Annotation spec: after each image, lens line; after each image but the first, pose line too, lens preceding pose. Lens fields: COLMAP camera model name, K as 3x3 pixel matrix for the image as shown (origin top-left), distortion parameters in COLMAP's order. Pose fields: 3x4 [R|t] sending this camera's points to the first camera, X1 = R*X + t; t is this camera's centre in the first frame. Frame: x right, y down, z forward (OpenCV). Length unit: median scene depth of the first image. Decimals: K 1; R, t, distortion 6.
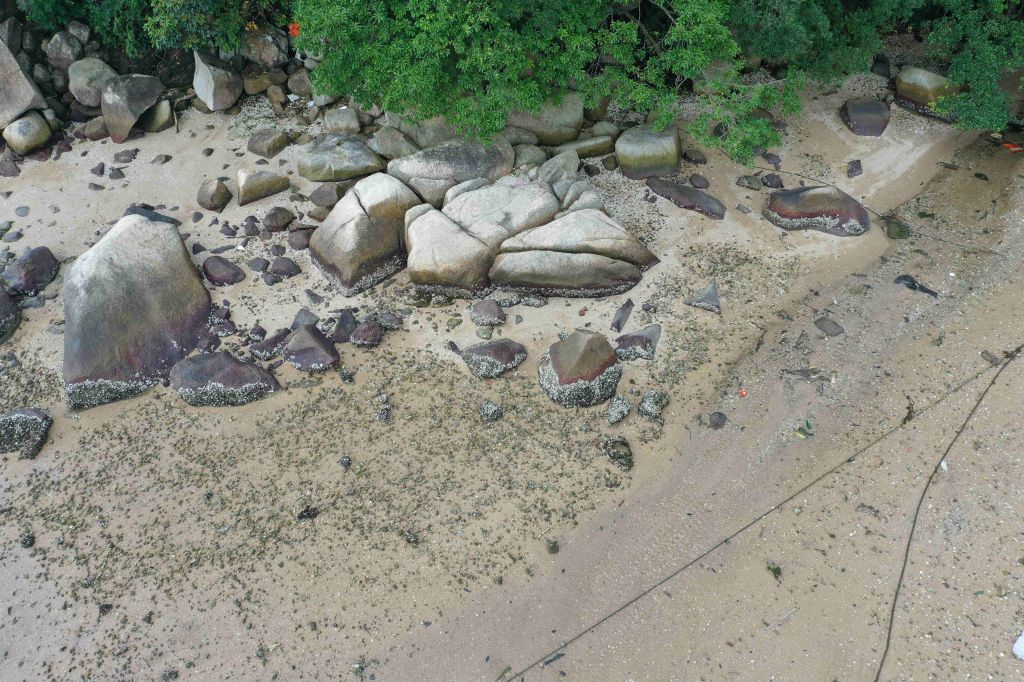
lens RADIAL K [[809.9, 0, 505.1], [0, 809.9, 320.5], [0, 0, 1]] dist [-0.021332, 0.008702]
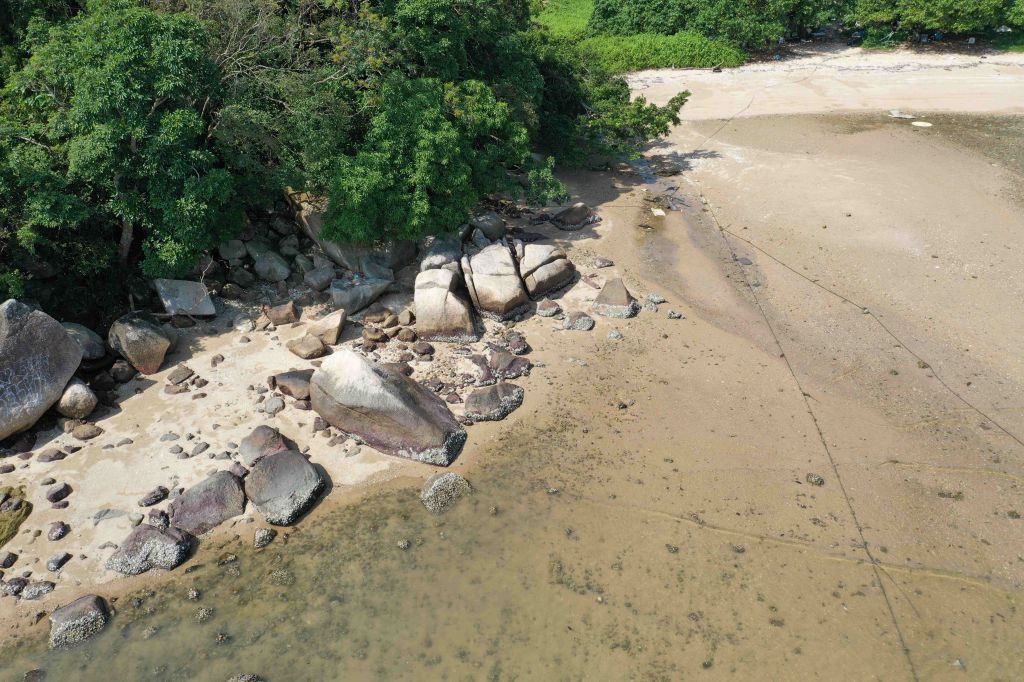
lens RADIAL K [[809.9, 0, 515.4], [0, 809.9, 342.4], [0, 0, 1]] dist [-0.021332, 0.008702]
pose [[0.568925, -0.385356, 0.726515, -1.139413], [0.555179, 0.831706, 0.006397, 0.000269], [-0.606713, 0.399707, 0.687120, -0.019582]]
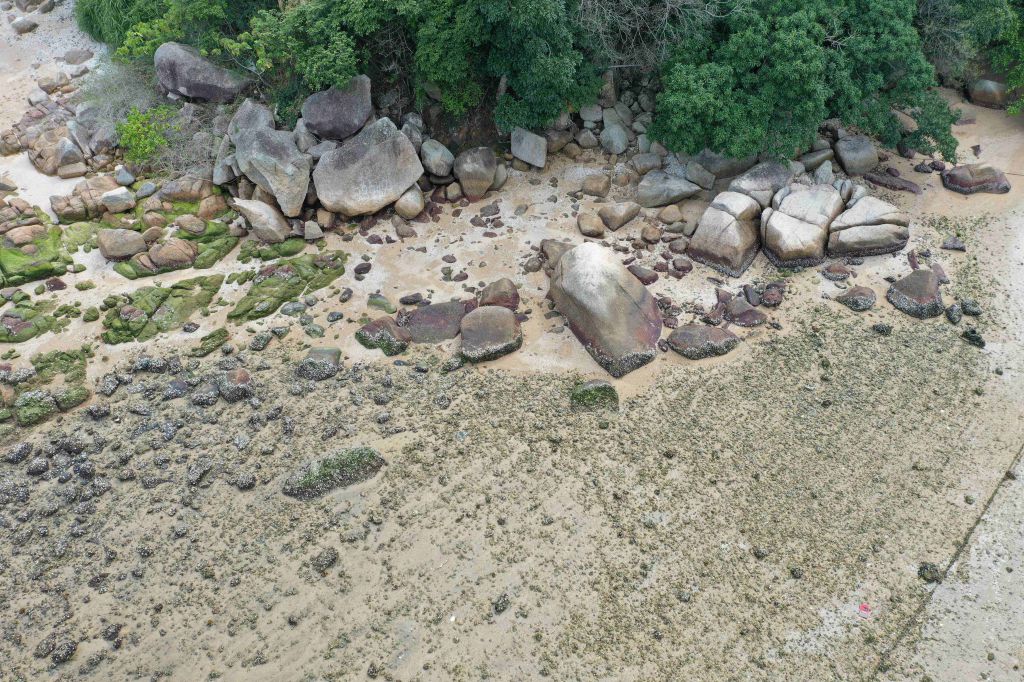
lens RADIAL K [[809.9, 0, 505.3], [0, 809.9, 337.7], [0, 0, 1]] dist [-0.021332, 0.008702]
pose [[0.970201, -0.164911, 0.177524, -0.831477], [0.169427, 0.985487, -0.010481, 0.020314], [-0.173219, 0.040246, 0.984061, -0.326620]]
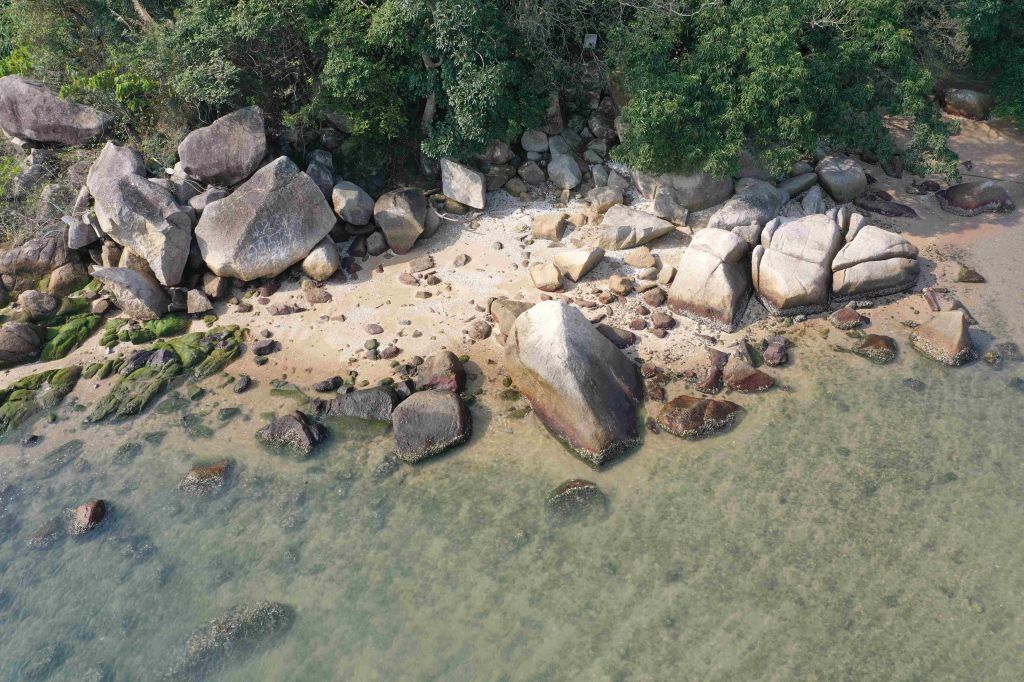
lens RADIAL K [[809.9, 0, 509.6], [0, 809.9, 344.6], [0, 0, 1]] dist [-0.021332, 0.008702]
pose [[0.939082, -0.215310, 0.267892, -0.782503], [0.230770, 0.972627, -0.027235, -0.051366], [-0.254695, 0.087398, 0.963064, -0.053560]]
